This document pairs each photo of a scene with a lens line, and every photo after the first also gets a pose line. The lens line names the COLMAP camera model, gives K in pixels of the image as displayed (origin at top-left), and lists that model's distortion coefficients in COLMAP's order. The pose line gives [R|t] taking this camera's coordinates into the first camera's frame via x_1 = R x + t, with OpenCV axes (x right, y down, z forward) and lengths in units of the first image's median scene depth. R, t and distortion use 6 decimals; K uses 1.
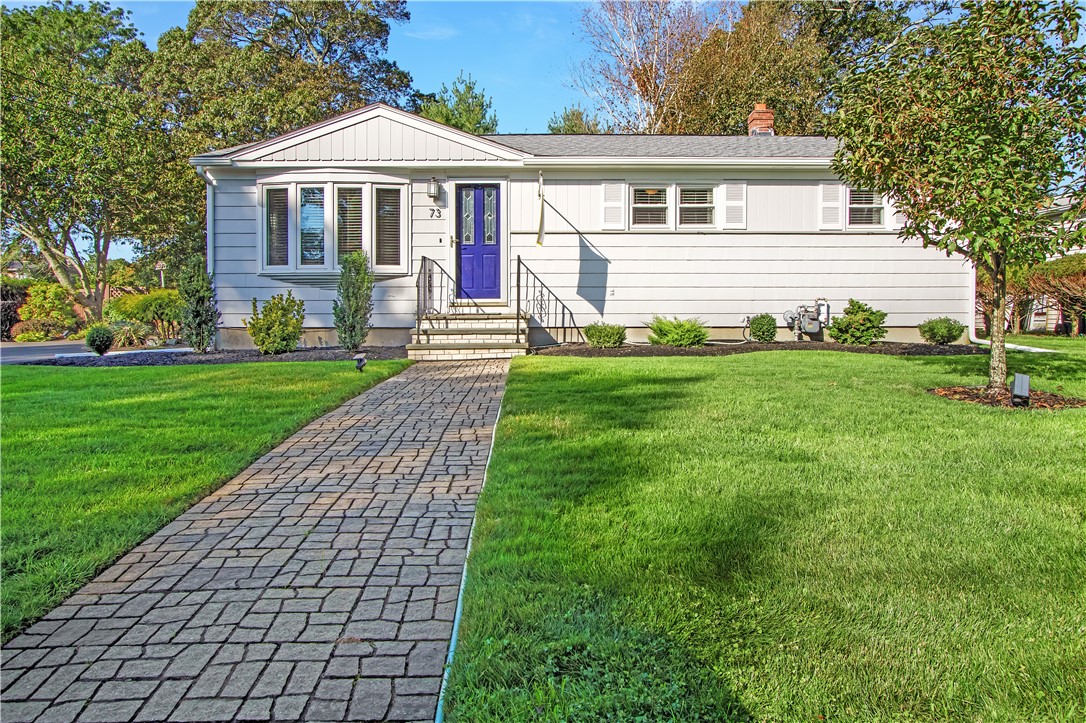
lens RADIAL K [[683.0, 0, 537.2], [0, 683.0, 312.1], [0, 0, 1]] dist [-0.003657, -0.000049]
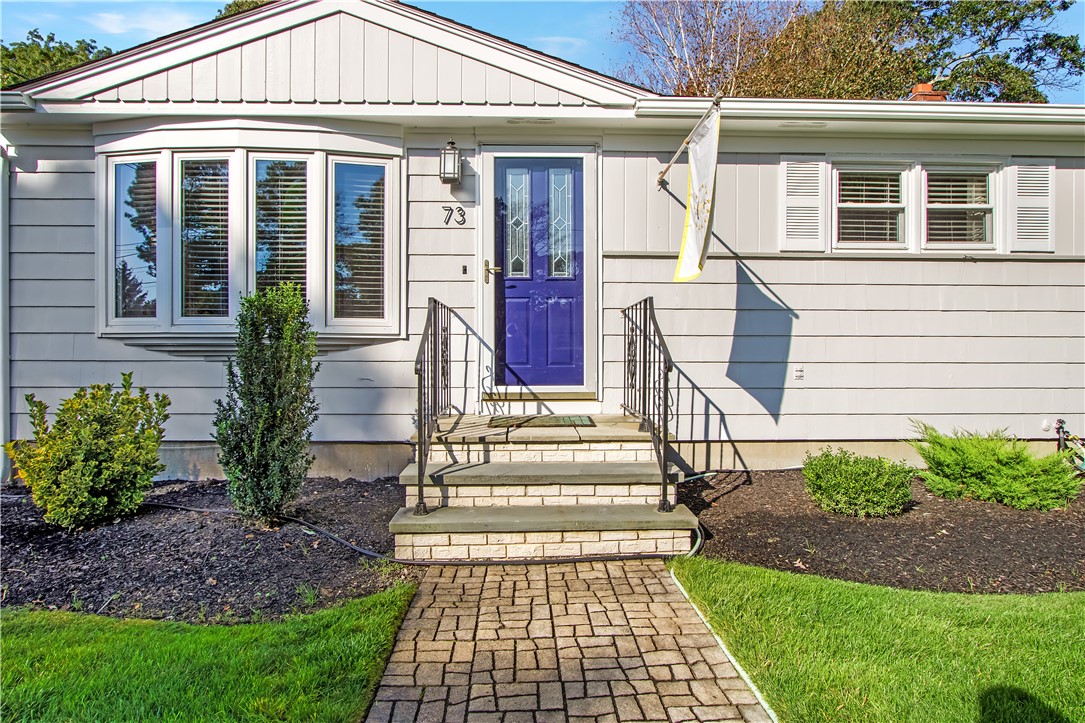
lens RADIAL K [[611.5, 0, 542.5], [0, 611.5, 361.5], [0, 0, 1]] dist [-0.006459, -0.000775]
pose [[0.999622, 0.002573, 0.027375, -0.096508], [-0.002677, 0.999989, 0.003769, -0.038838], [-0.027365, -0.003840, 0.999618, 0.546919]]
